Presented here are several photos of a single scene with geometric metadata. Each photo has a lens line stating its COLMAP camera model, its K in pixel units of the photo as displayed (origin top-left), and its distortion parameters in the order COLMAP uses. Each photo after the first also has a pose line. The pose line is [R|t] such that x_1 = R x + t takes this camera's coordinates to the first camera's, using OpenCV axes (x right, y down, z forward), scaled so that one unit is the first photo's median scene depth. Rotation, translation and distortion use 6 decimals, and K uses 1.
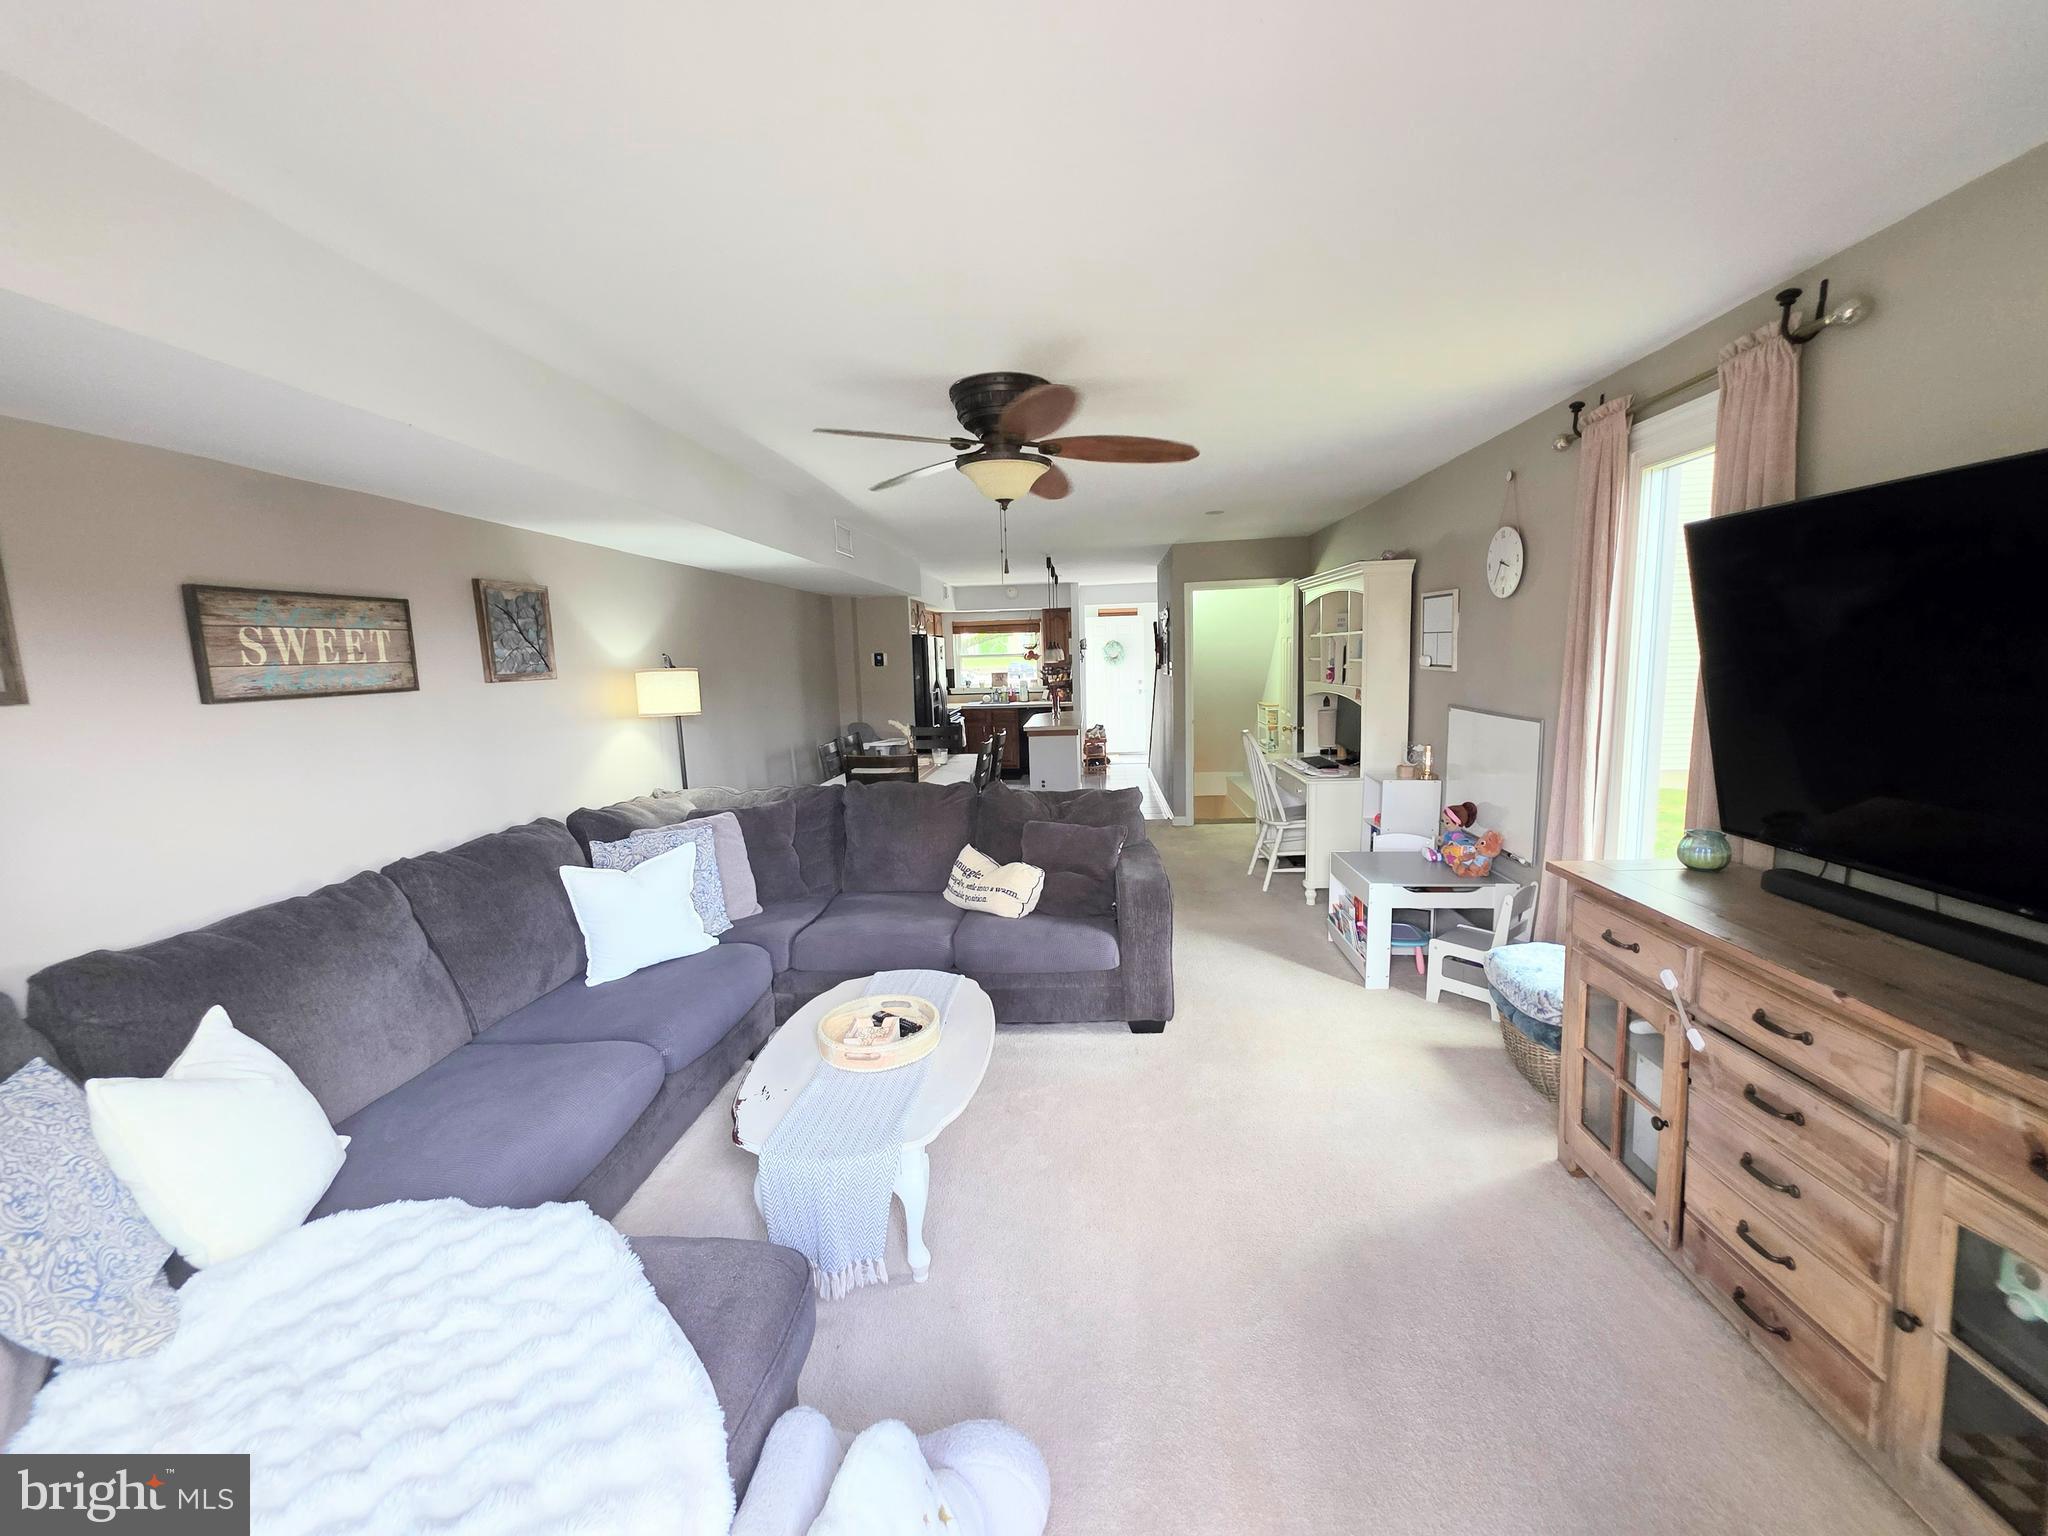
lens RADIAL K [[813.6, 0, 1023.3], [0, 813.6, 755.8], [0, 0, 1]] dist [0.001439, -0.000103]
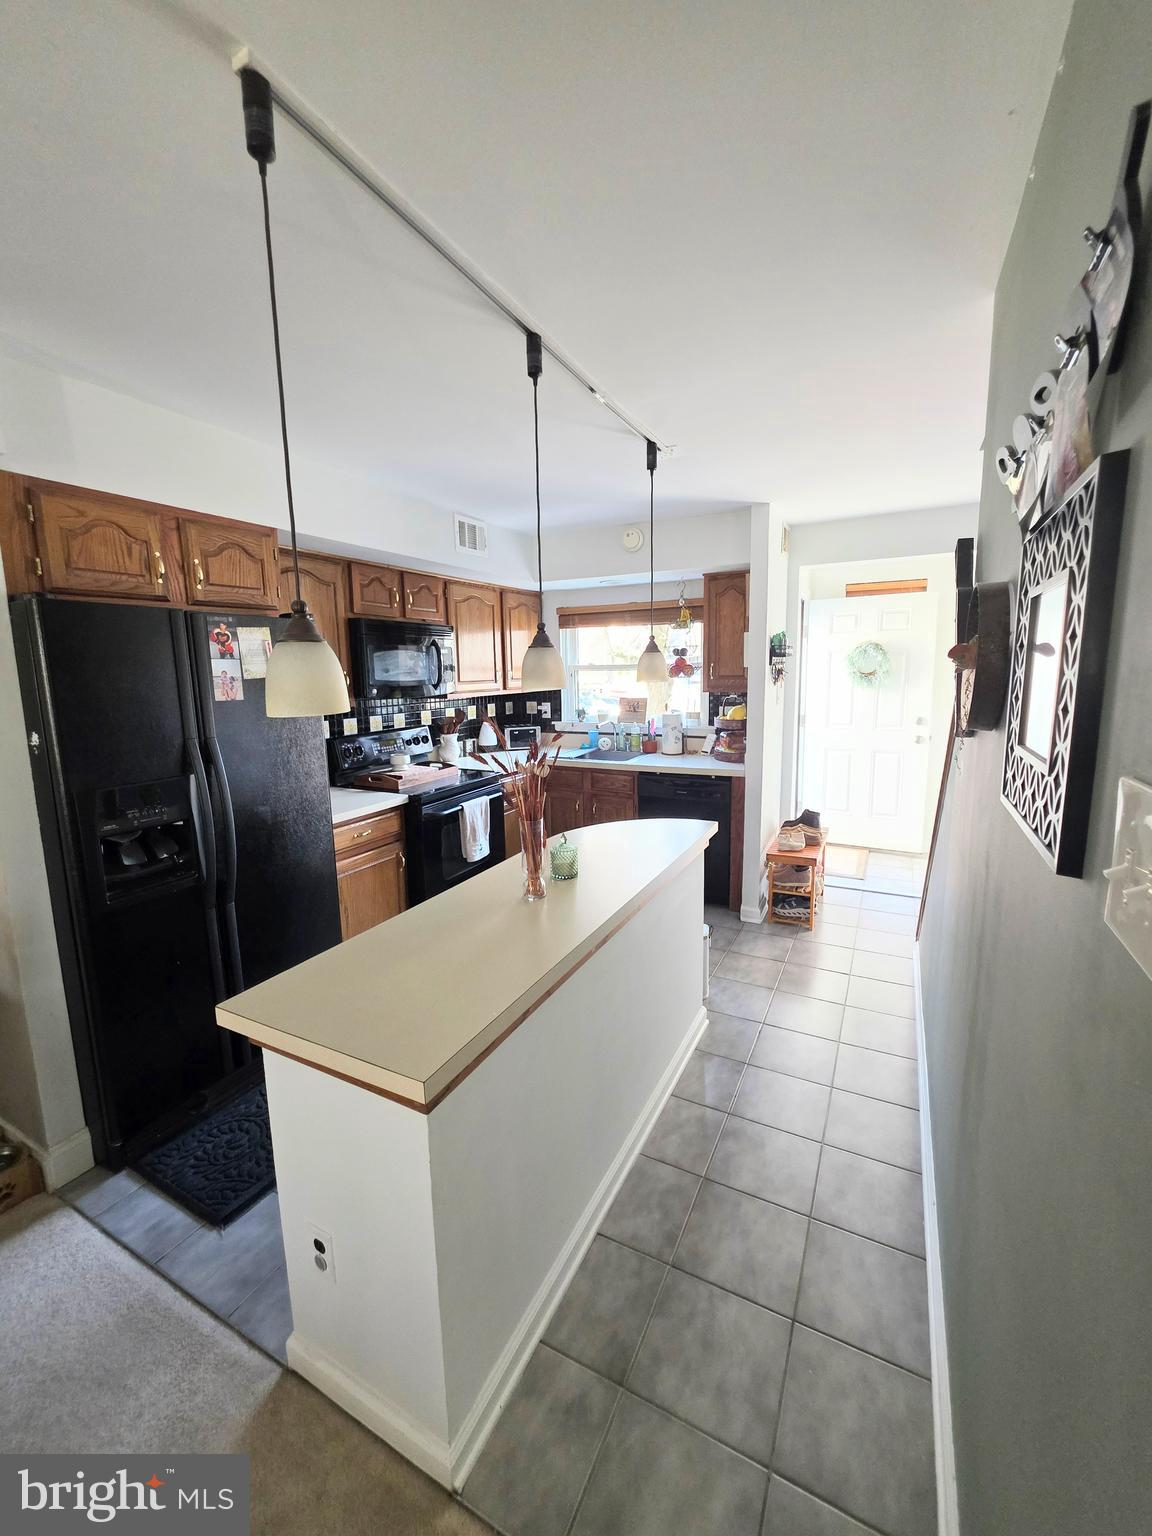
lens RADIAL K [[610.2, 0, 580.4], [0, 610.2, 763.3], [0, 0, 1]] dist [0.001439, -0.000103]
pose [[0.923796, 0.073555, -0.375754, 0.102430], [-0.058574, 0.996972, 0.051155, -0.079122], [0.378379, -0.025247, 0.925307, 0.617674]]
